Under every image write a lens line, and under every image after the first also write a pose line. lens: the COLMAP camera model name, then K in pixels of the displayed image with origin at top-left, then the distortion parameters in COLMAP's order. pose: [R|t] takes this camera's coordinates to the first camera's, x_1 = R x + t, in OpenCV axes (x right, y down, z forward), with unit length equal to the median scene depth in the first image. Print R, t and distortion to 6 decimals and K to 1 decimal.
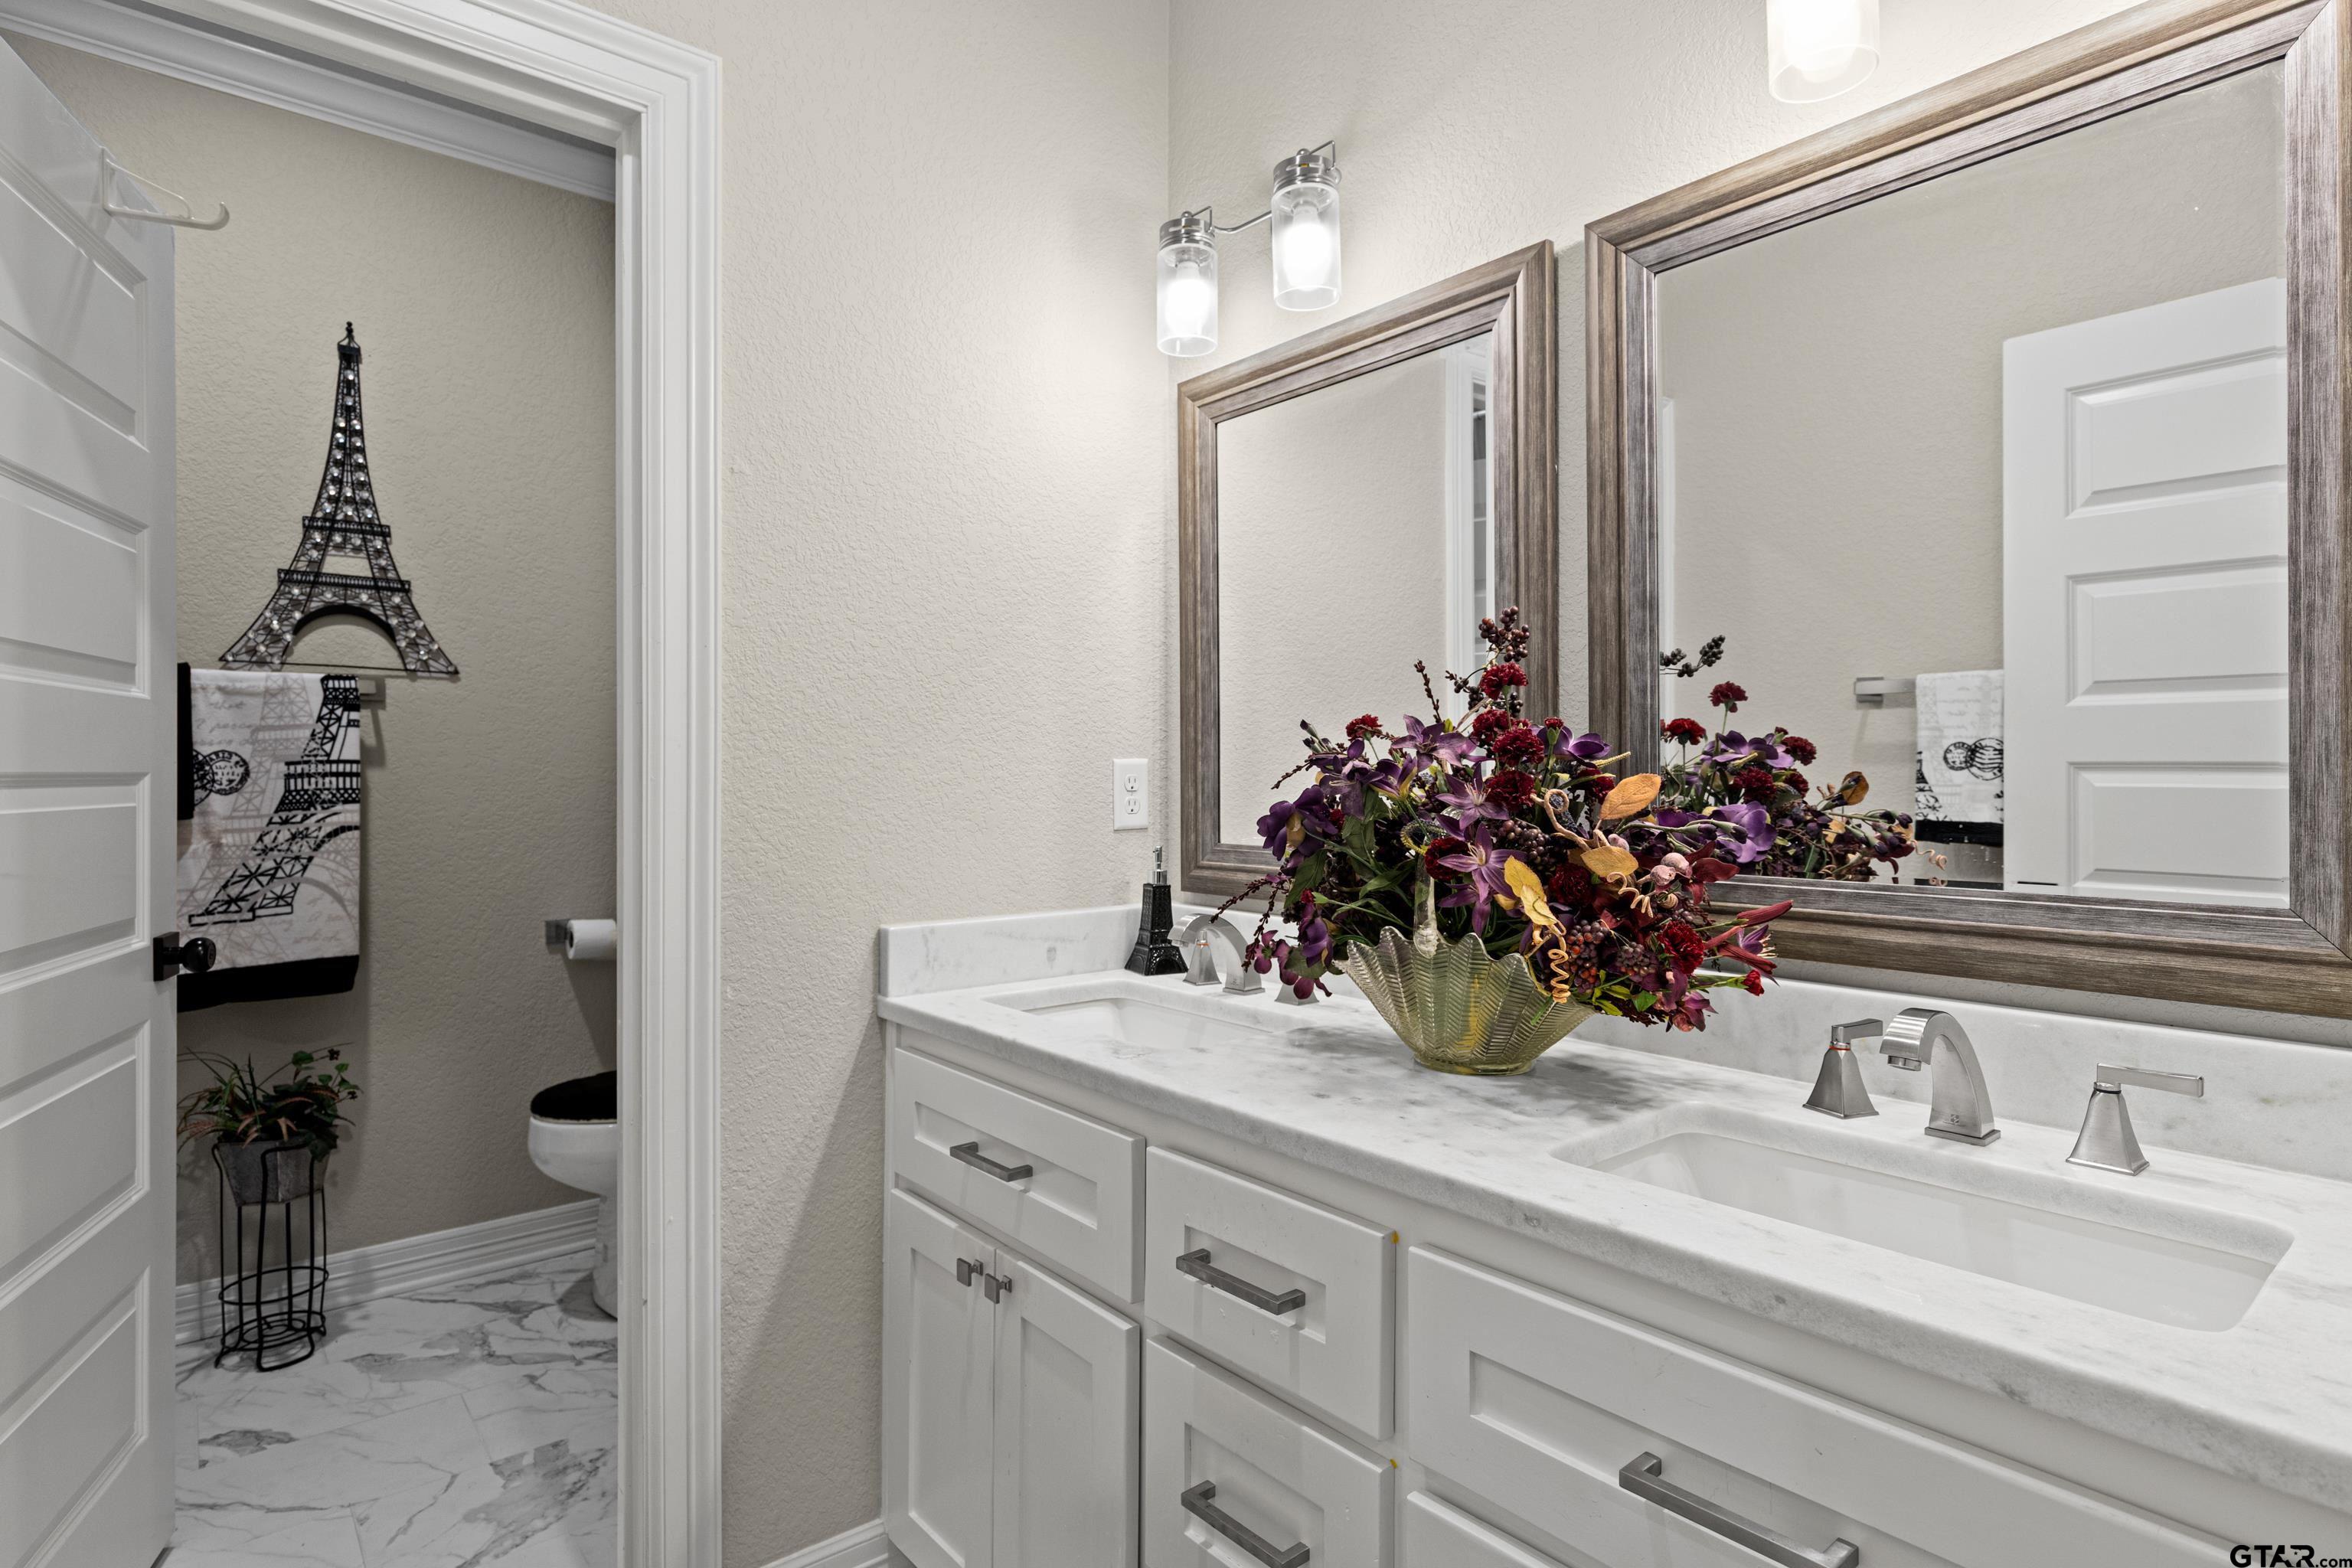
lens RADIAL K [[1208.1, 0, 1163.1], [0, 1208.1, 779.6], [0, 0, 1]] dist [0.001415, 0.000443]
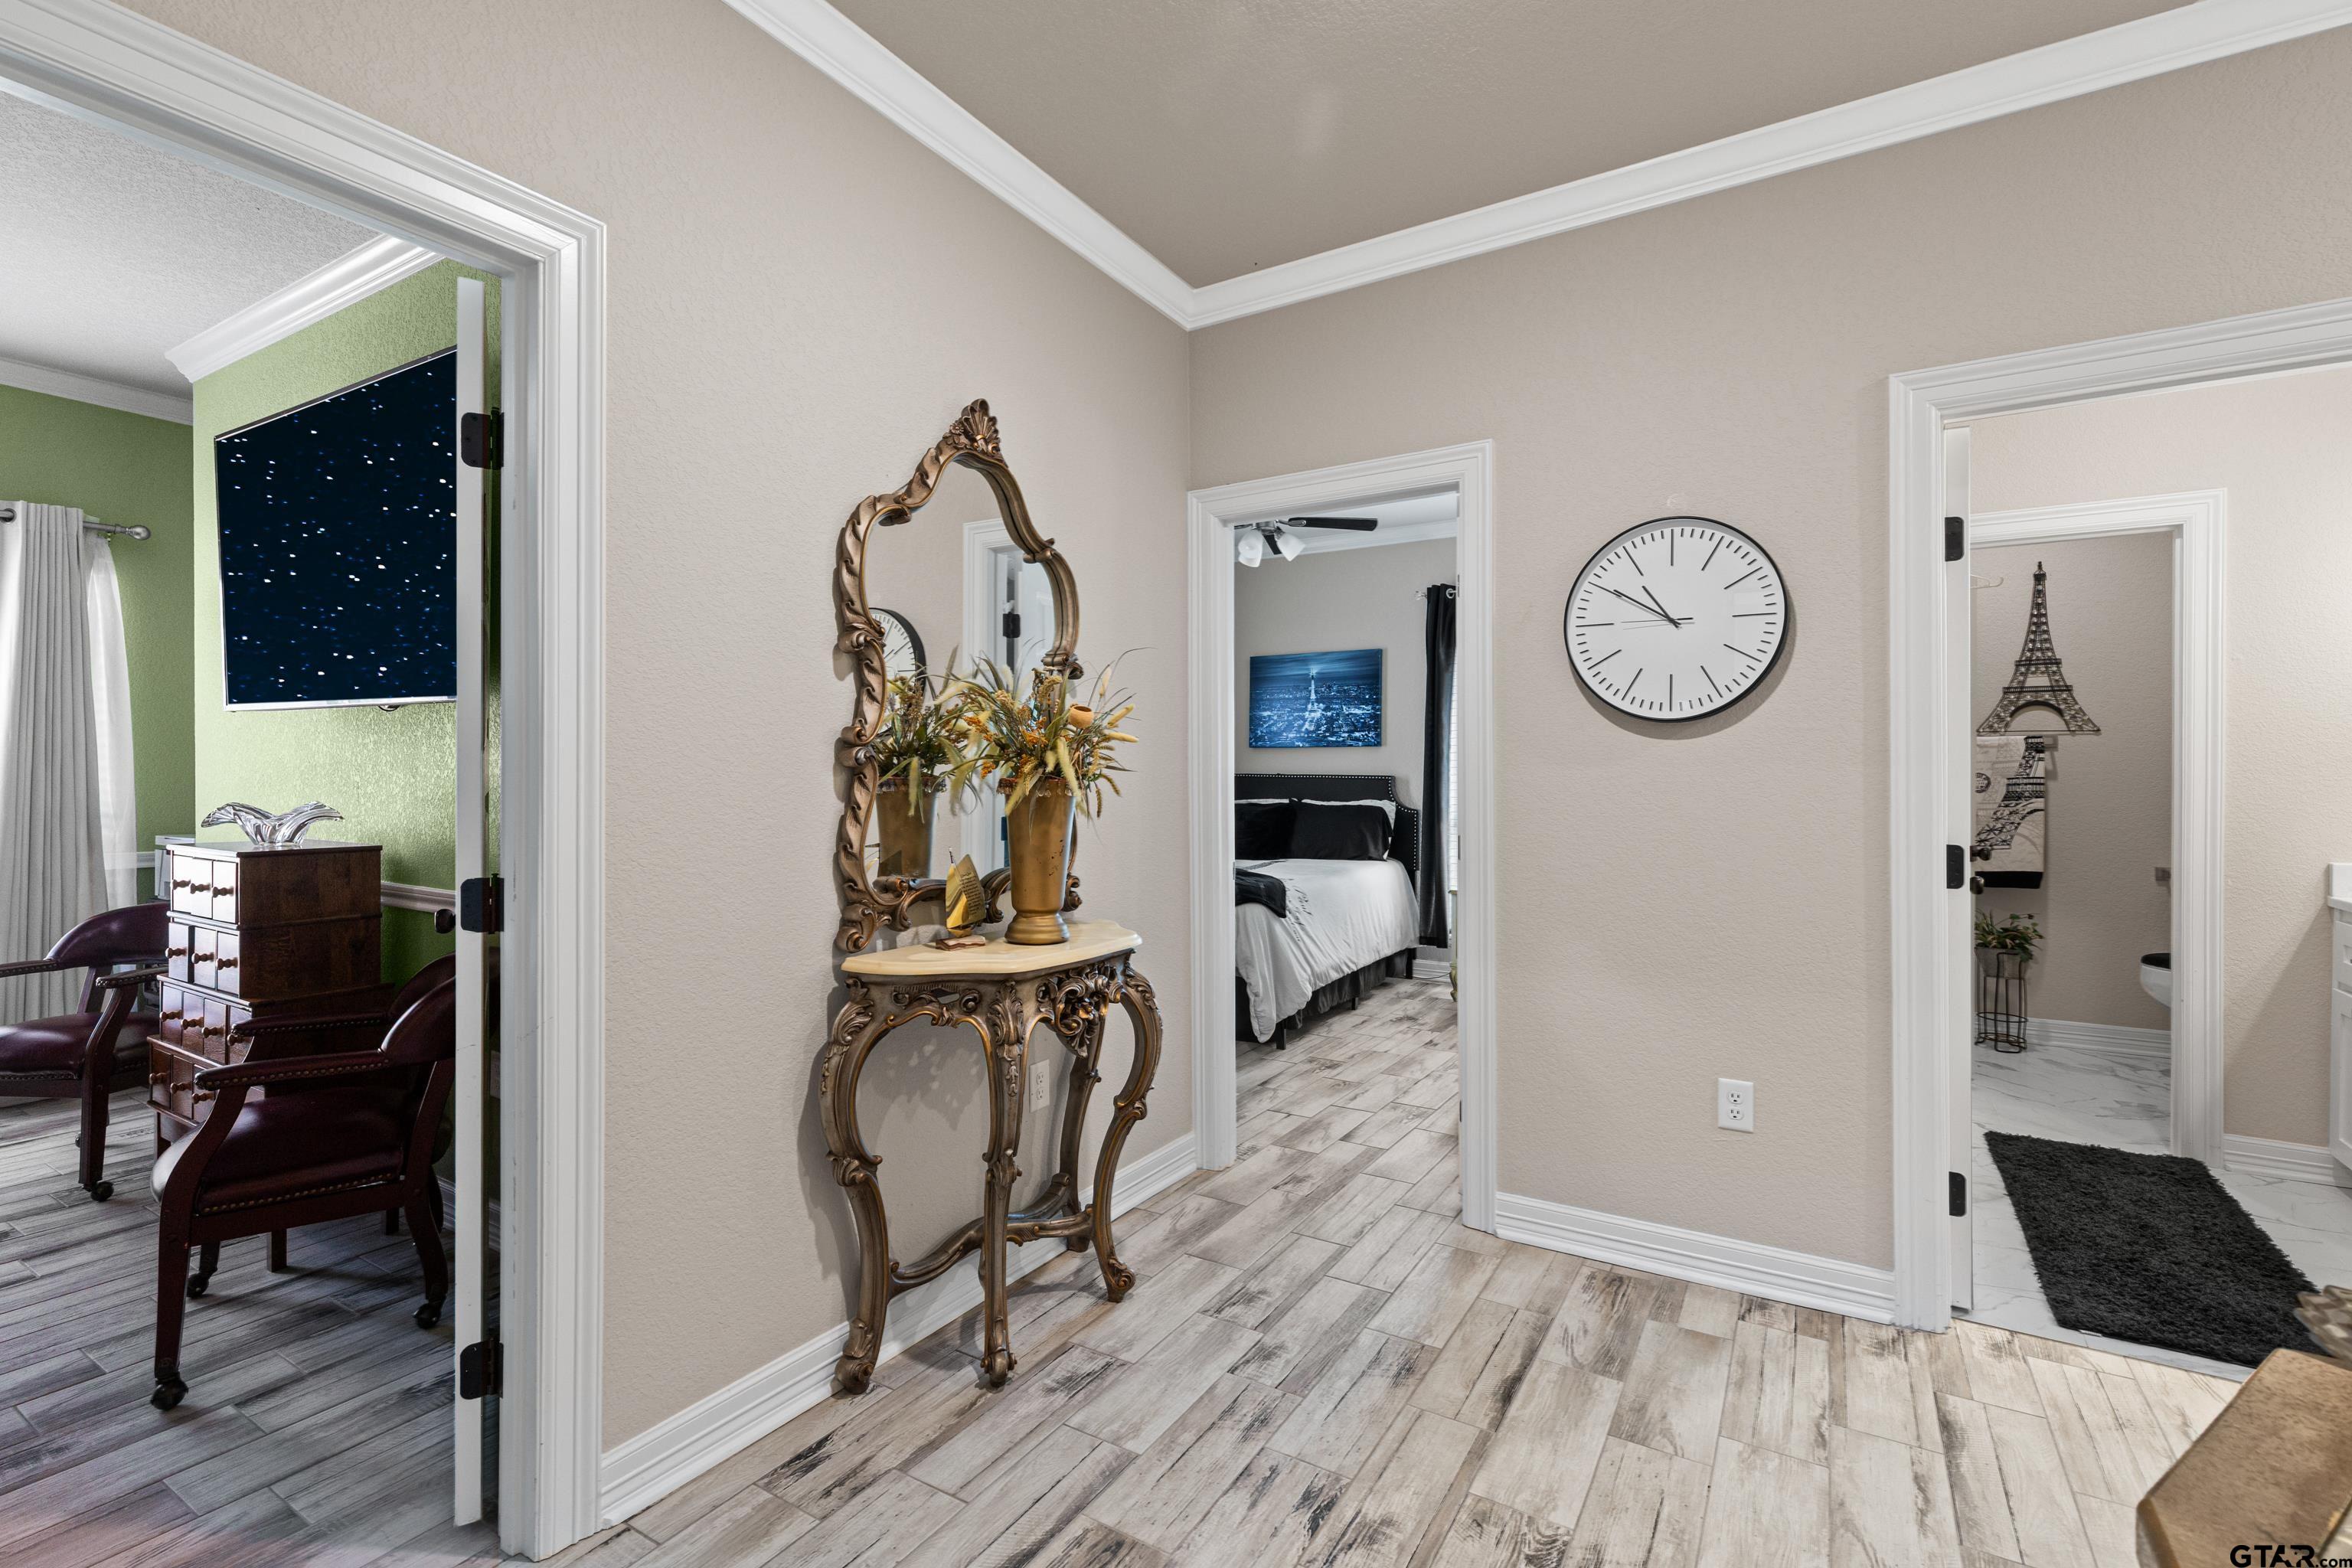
lens RADIAL K [[1058.8, 0, 1168.9], [0, 1058.8, 776.3], [0, 0, 1]] dist [0.002735, -0.002016]
pose [[0.314214, 0.003661, -0.949345, 0.854621], [-0.003562, 0.999990, 0.002678, -0.025361], [0.949346, 0.002540, 0.314224, -1.448481]]
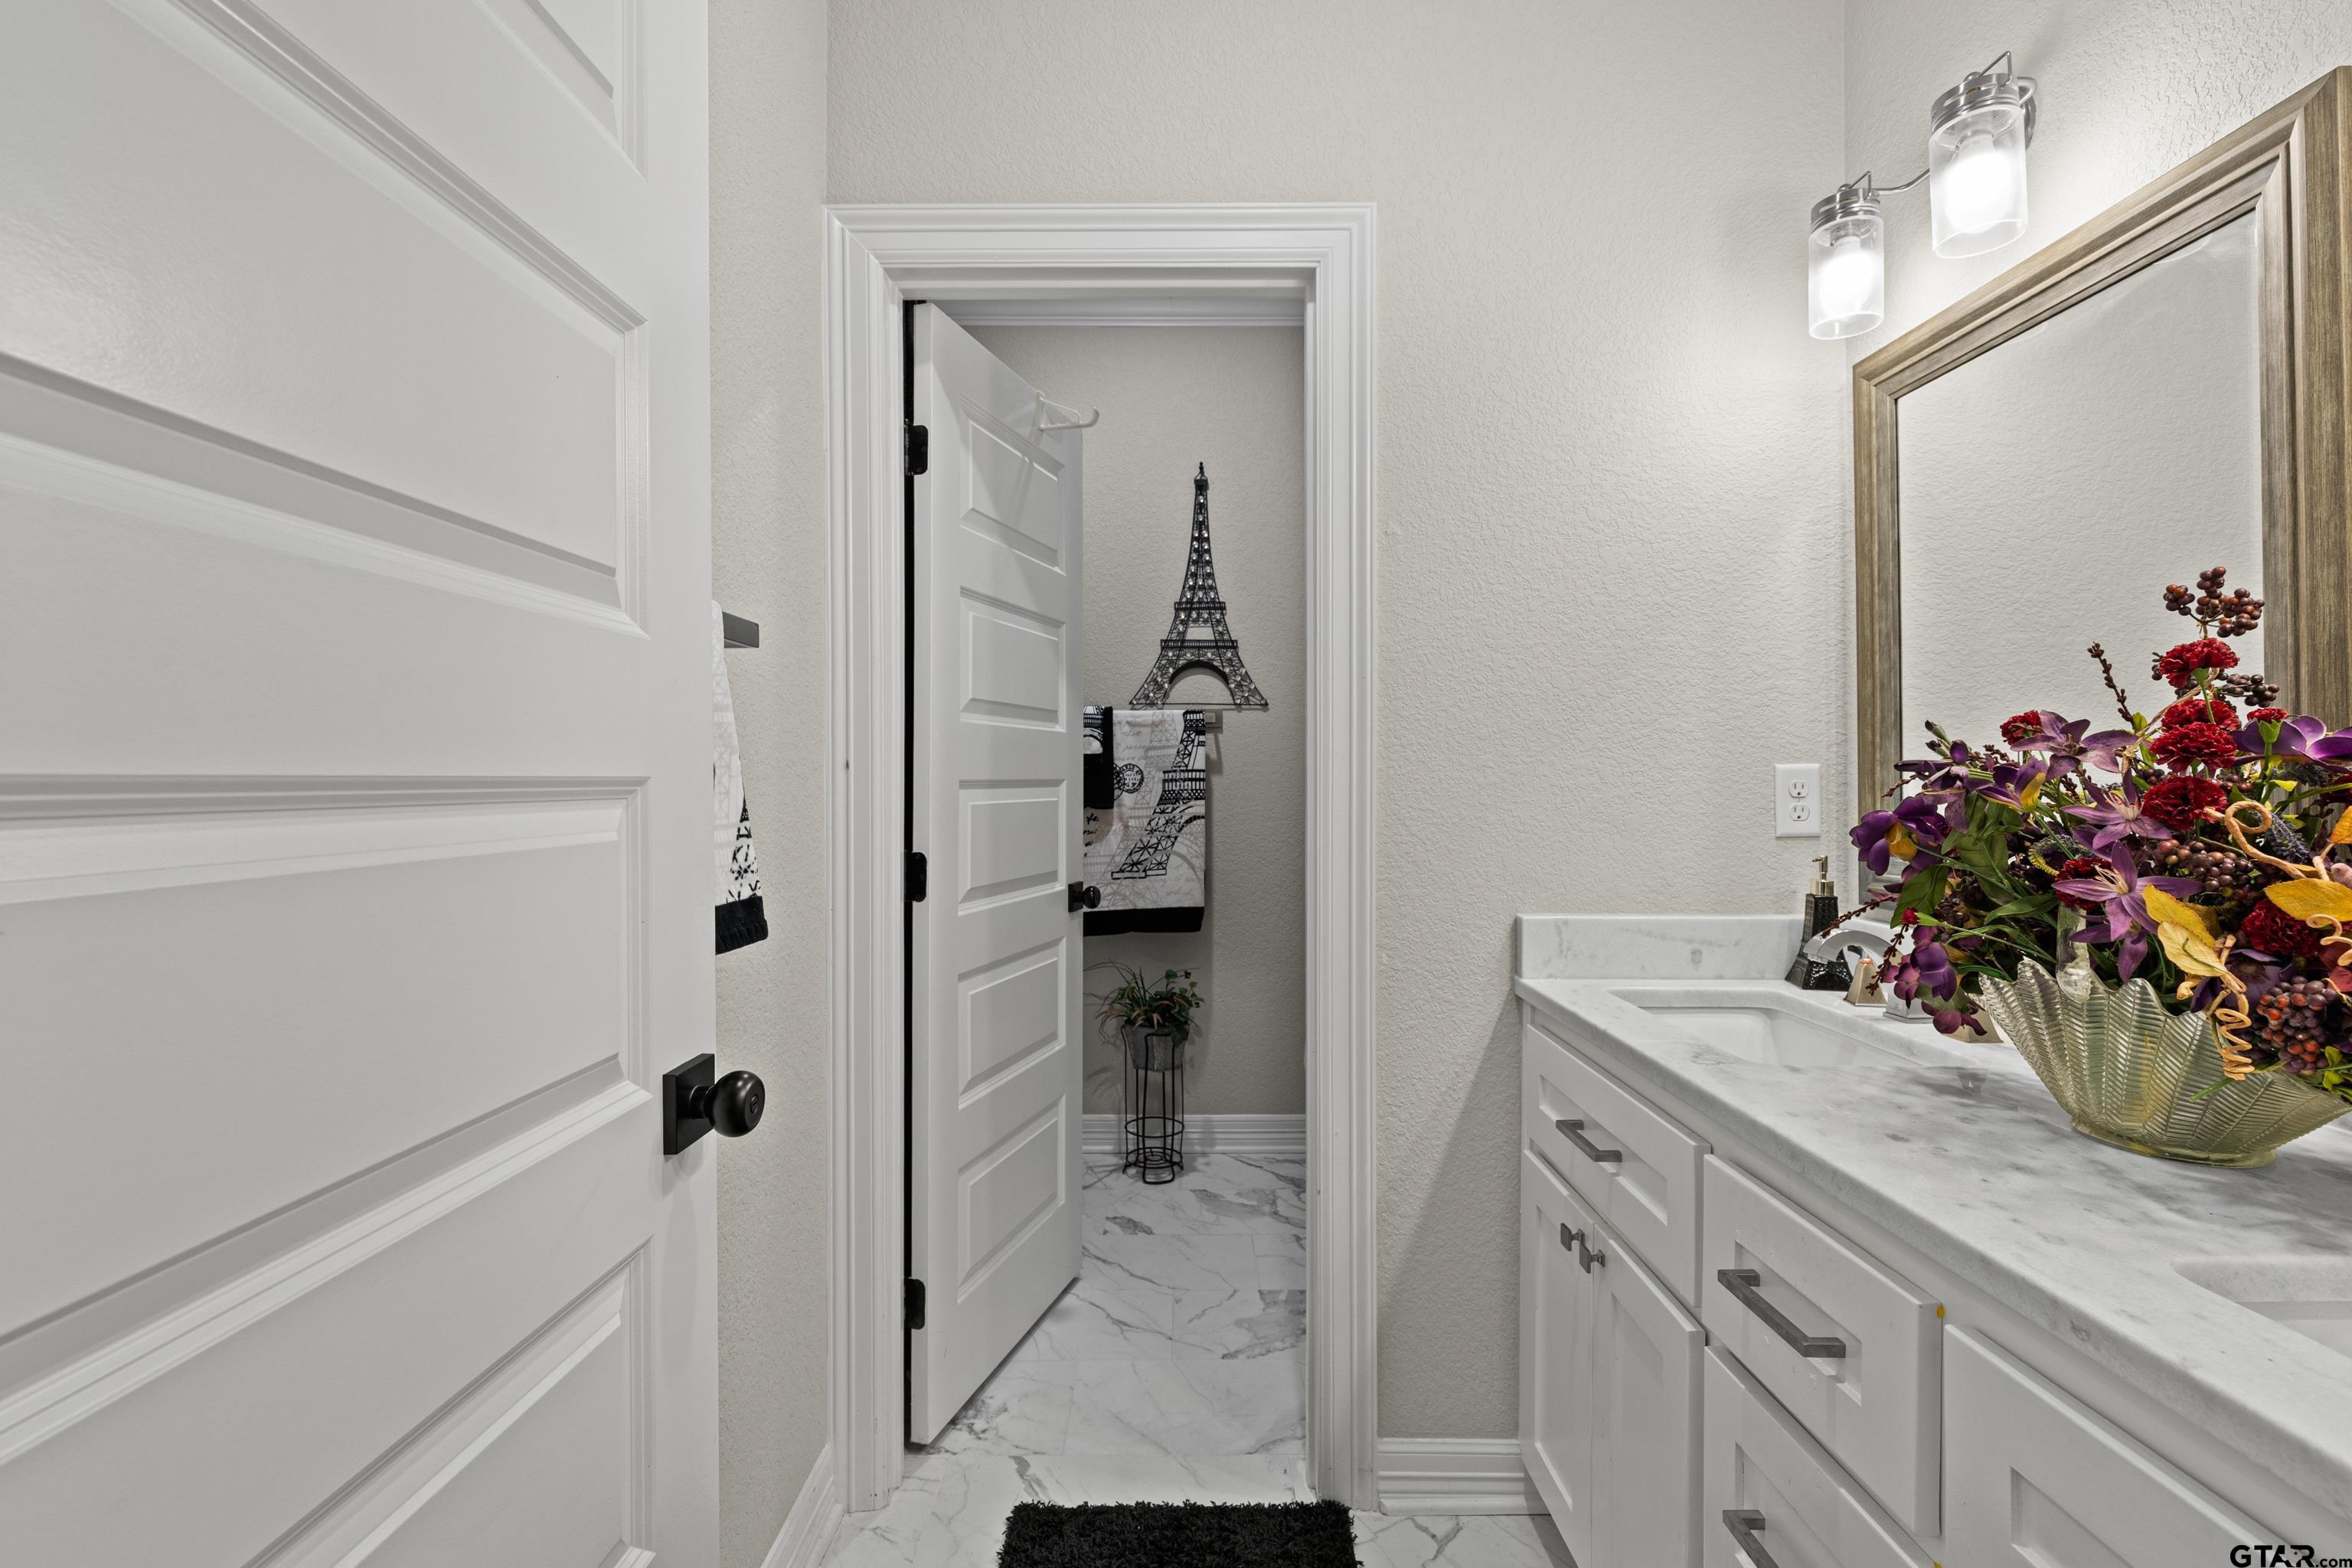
lens RADIAL K [[1058.8, 0, 1170.2], [0, 1058.8, 776.6], [0, 0, 1]] dist [0.002735, -0.002016]
pose [[0.768201, -0.001912, -0.640206, 0.148150], [-0.001872, 0.999985, -0.005232, -0.001926], [0.640206, 0.005217, 0.768185, 0.029423]]
